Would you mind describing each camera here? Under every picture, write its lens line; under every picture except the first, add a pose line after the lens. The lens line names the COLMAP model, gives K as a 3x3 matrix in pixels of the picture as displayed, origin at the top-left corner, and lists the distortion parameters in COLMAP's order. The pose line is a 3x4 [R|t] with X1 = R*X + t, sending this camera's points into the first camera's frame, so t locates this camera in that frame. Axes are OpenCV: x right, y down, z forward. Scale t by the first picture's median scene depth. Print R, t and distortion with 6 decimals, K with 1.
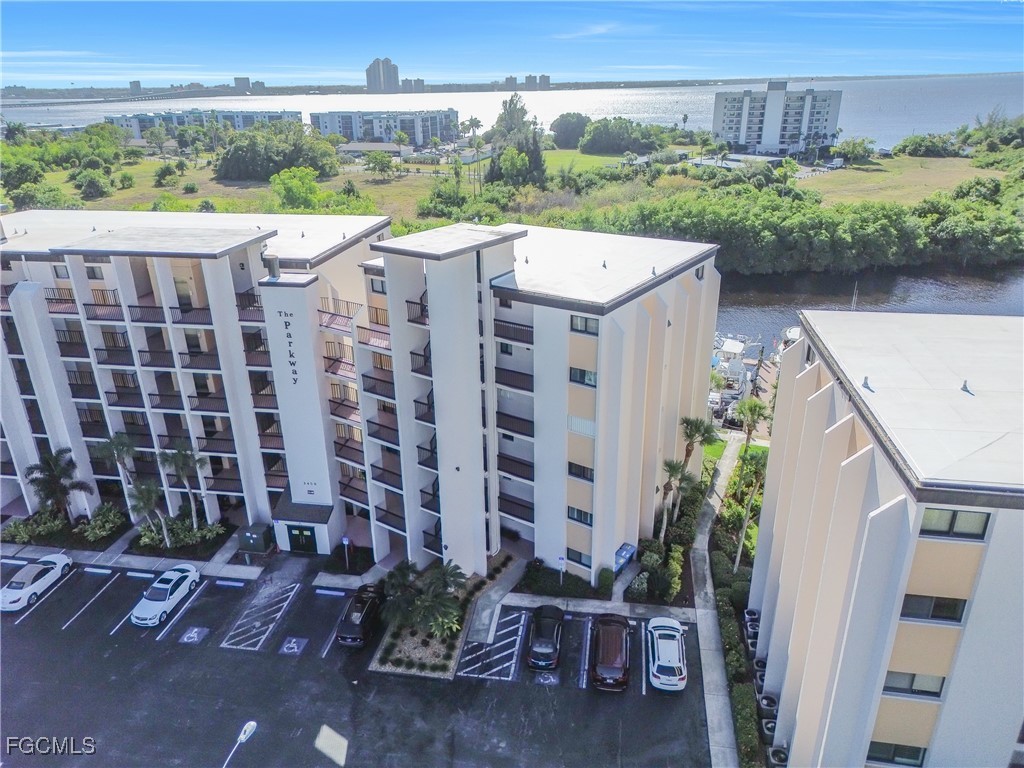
lens RADIAL K [[715.4, 0, 510.2], [0, 715.4, 381.0], [0, 0, 1]] dist [0.059469, -0.052978]
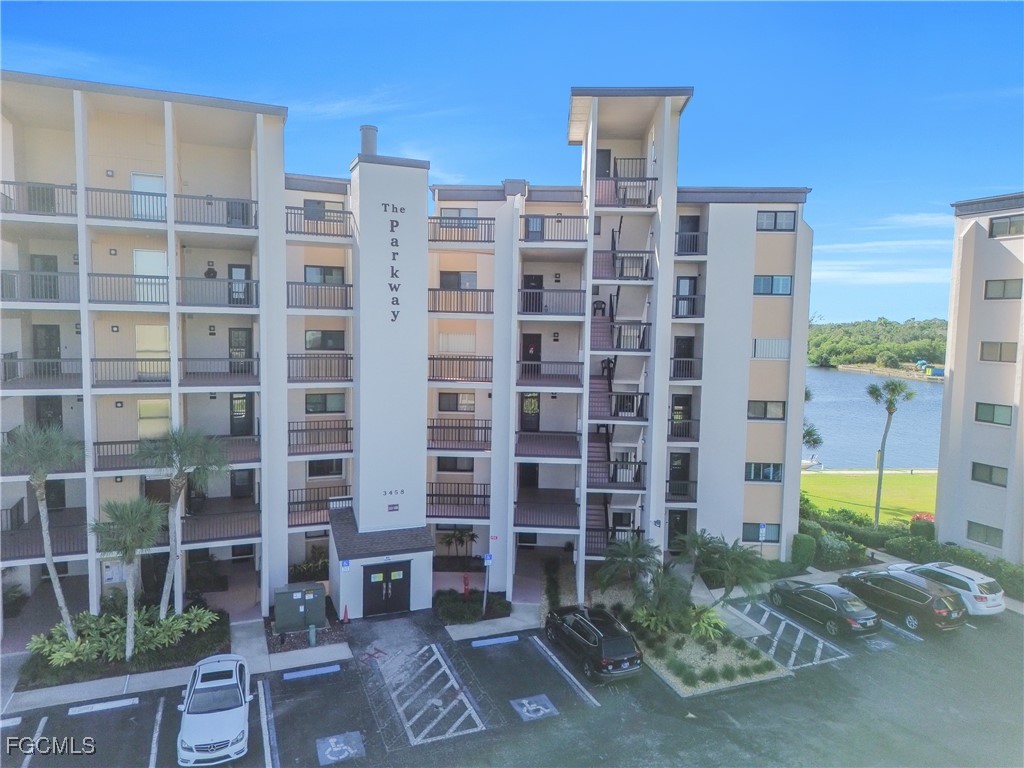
lens RADIAL K [[715.4, 0, 511.8], [0, 715.4, 377.2], [0, 0, 1]] dist [0.059469, -0.052978]
pose [[0.851700, -0.012317, 0.523884, -0.522799], [0.172237, 0.950761, -0.257659, 0.227962], [-0.494915, 0.309681, 0.811885, 0.408423]]
